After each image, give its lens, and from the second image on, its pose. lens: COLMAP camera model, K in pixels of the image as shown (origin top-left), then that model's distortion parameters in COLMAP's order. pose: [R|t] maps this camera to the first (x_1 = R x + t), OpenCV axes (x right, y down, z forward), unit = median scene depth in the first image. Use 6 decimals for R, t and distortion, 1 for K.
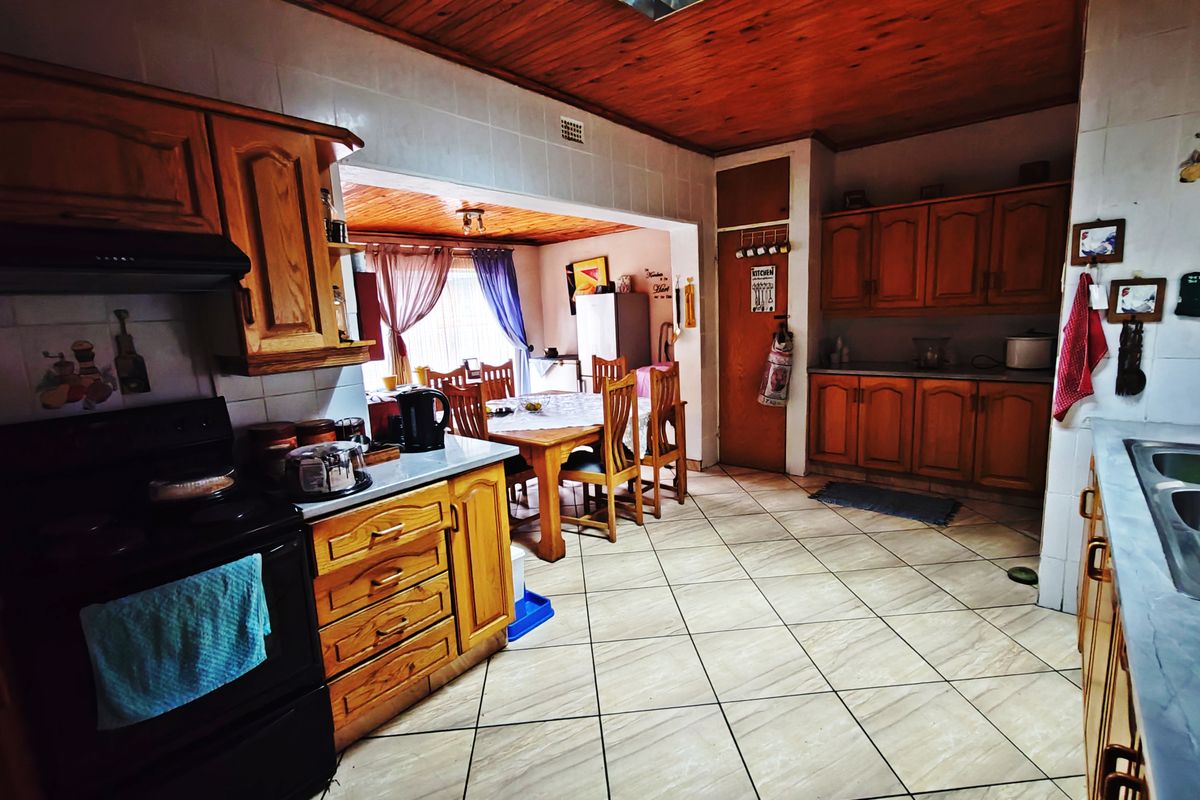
lens RADIAL K [[551.1, 0, 601.0], [0, 551.1, 399.8], [0, 0, 1]] dist [0.000772, 0.000396]
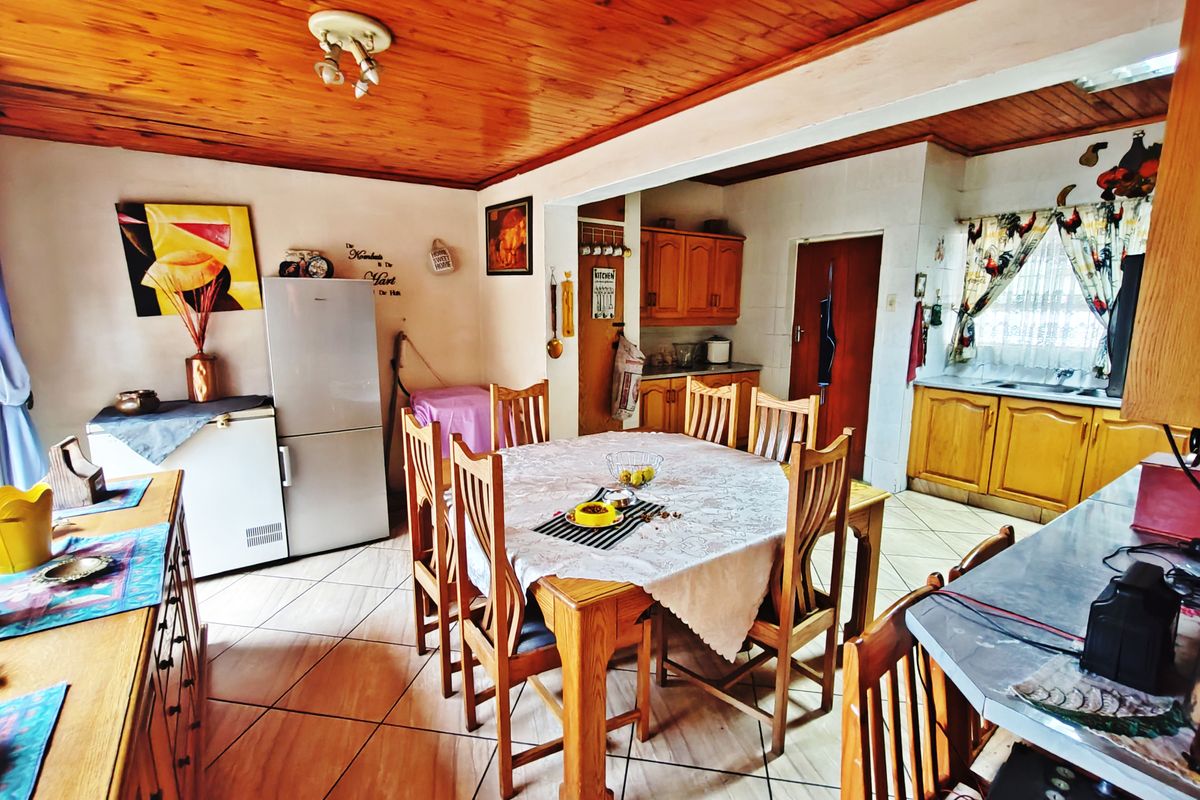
lens RADIAL K [[551.1, 0, 597.6], [0, 551.1, 398.3], [0, 0, 1]] dist [0.000772, 0.000396]
pose [[0.256112, -0.110951, 0.960258, -0.596100], [0.143488, 0.986749, 0.075742, -0.101962], [-0.955938, 0.118387, 0.268639, 0.791363]]
